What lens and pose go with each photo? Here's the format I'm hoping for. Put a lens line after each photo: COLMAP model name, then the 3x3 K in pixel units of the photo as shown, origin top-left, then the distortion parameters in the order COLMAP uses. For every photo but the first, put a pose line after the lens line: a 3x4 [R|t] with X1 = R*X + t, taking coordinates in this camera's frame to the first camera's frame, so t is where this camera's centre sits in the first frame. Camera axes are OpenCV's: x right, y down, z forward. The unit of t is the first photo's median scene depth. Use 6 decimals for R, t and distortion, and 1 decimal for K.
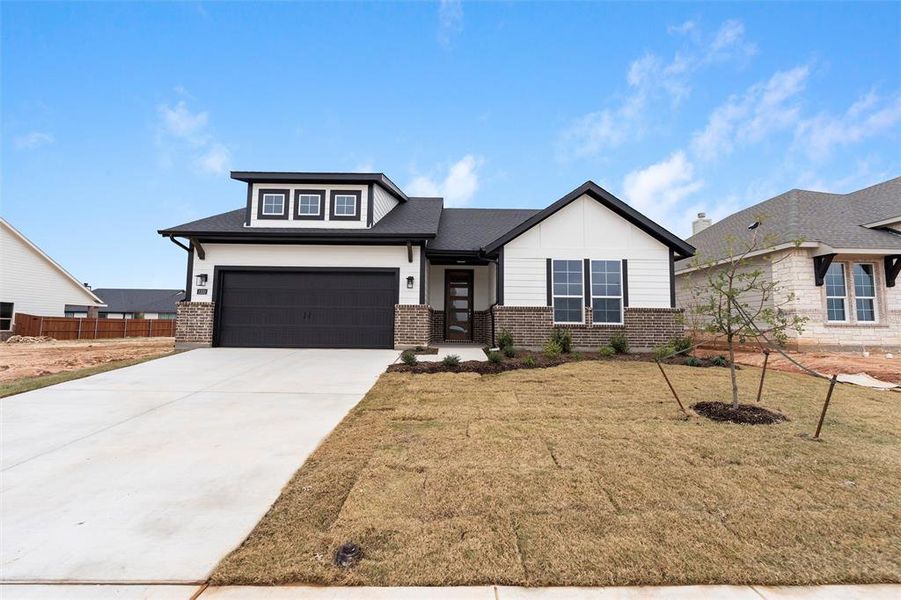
lens RADIAL K [[368.6, 0, 438.5], [0, 368.6, 266.7], [0, 0, 1]] dist [-0.001245, -0.001273]
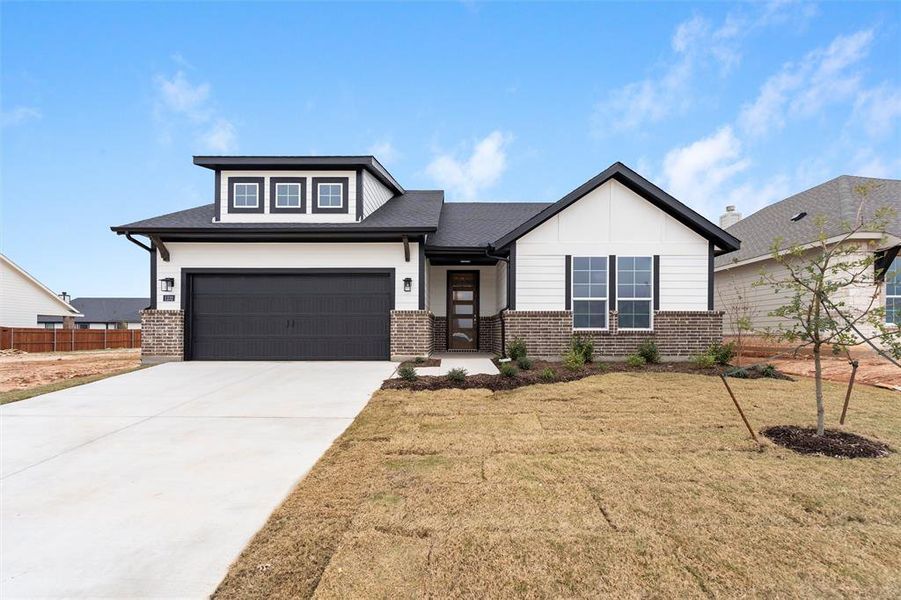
lens RADIAL K [[368.6, 0, 439.6], [0, 368.6, 305.3], [0, 0, 1]] dist [-0.001245, -0.001273]
pose [[0.999929, -0.010954, 0.004616, -0.006300], [0.010514, 0.996203, 0.086428, 0.016689], [-0.005545, -0.086373, 0.996247, 0.132672]]
